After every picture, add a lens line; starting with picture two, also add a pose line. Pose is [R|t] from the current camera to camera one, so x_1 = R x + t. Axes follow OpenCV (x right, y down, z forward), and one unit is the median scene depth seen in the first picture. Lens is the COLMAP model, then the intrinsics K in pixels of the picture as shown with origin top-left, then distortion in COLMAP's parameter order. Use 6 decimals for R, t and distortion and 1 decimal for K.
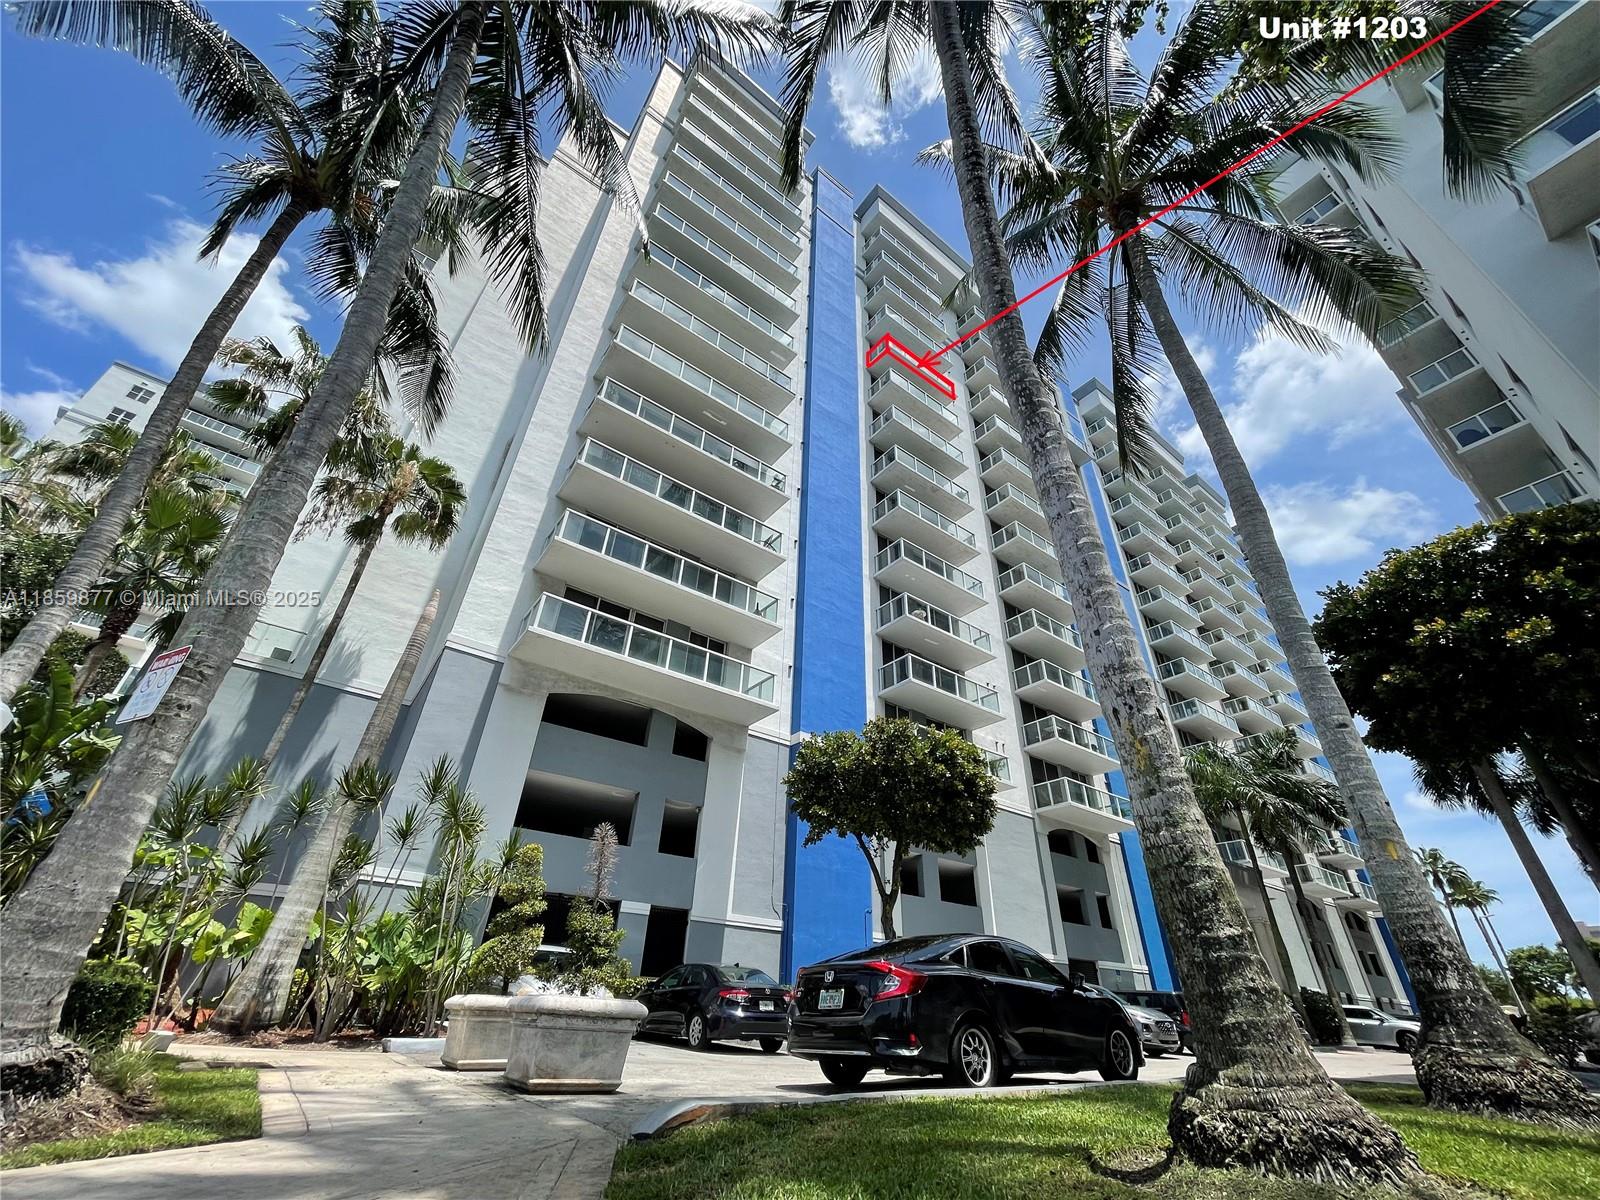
lens RADIAL K [[643.0, 0, 778.1], [0, 643.0, 600.4], [0, 0, 1]] dist [0.000646, -0.000083]
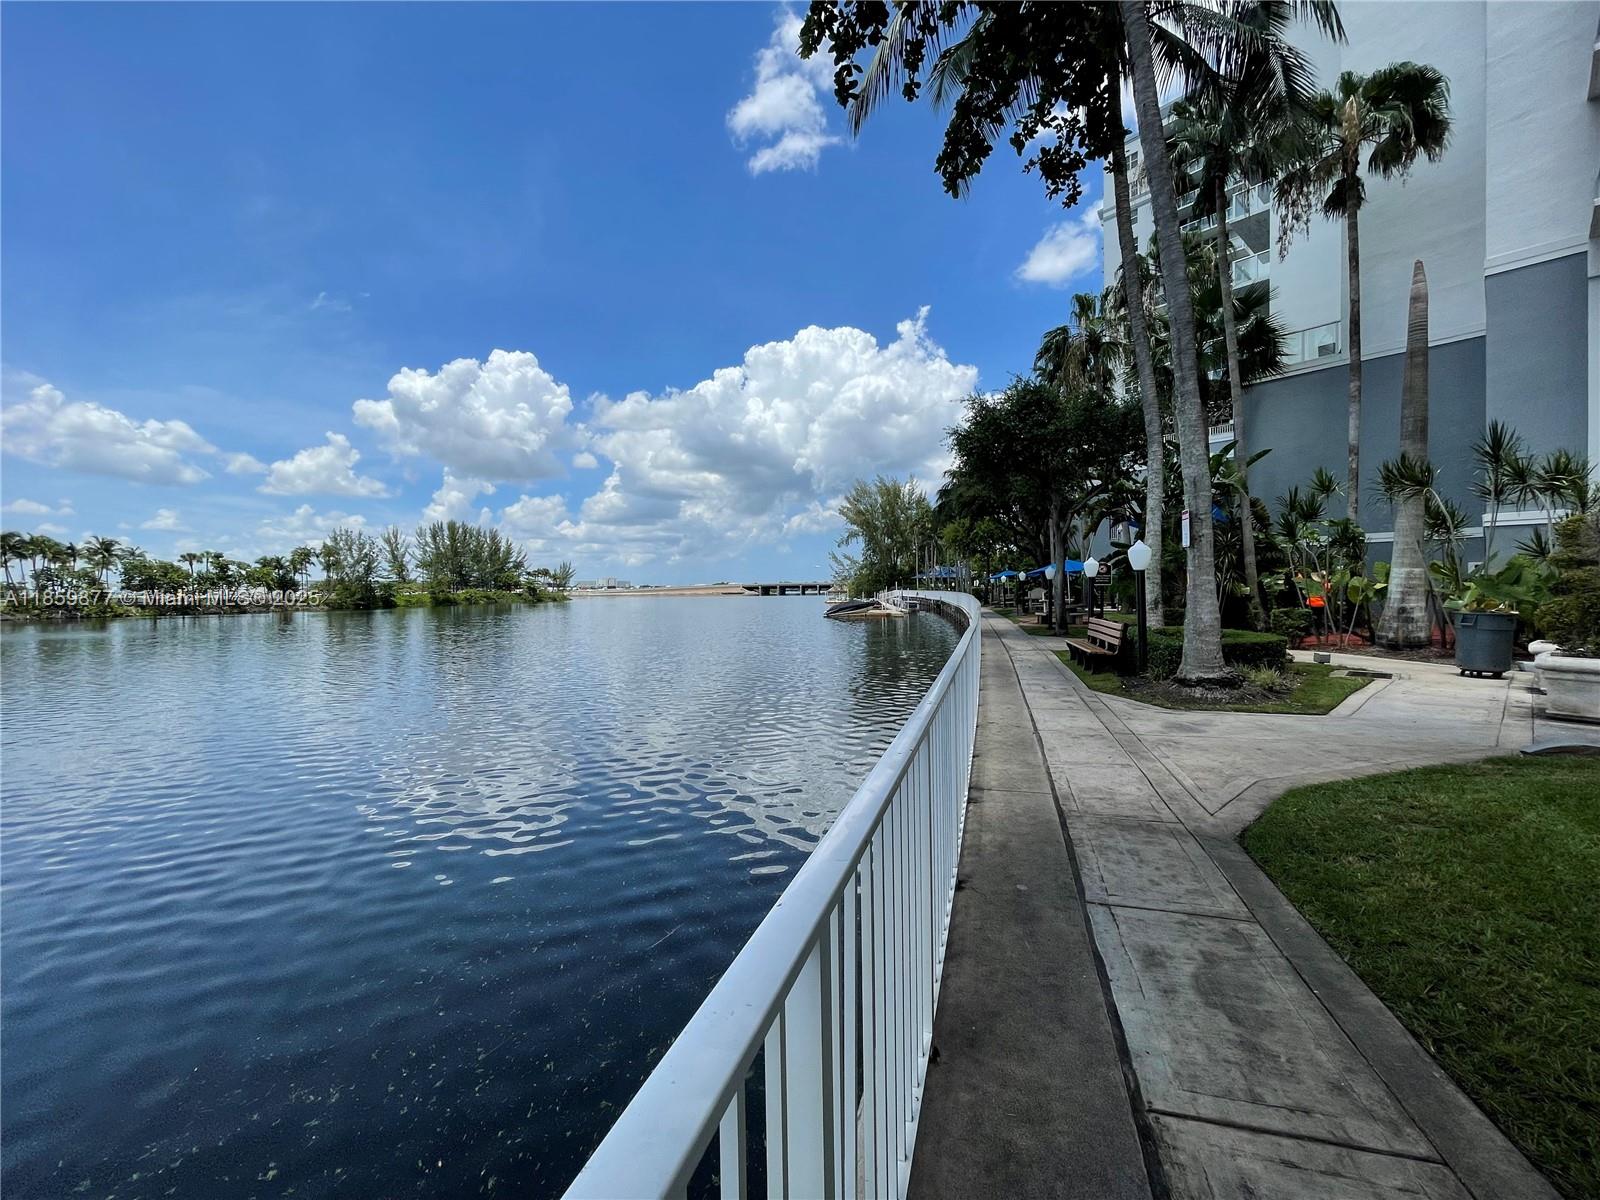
lens RADIAL K [[643.0, 0, 778.1], [0, 643.0, 600.4], [0, 0, 1]] dist [0.000646, -0.000083]
pose [[0.054118, -0.004817, -0.998523, 0.277873], [0.573186, 0.818976, 0.027115, -0.130350], [0.817636, -0.573807, 0.047082, -0.080233]]
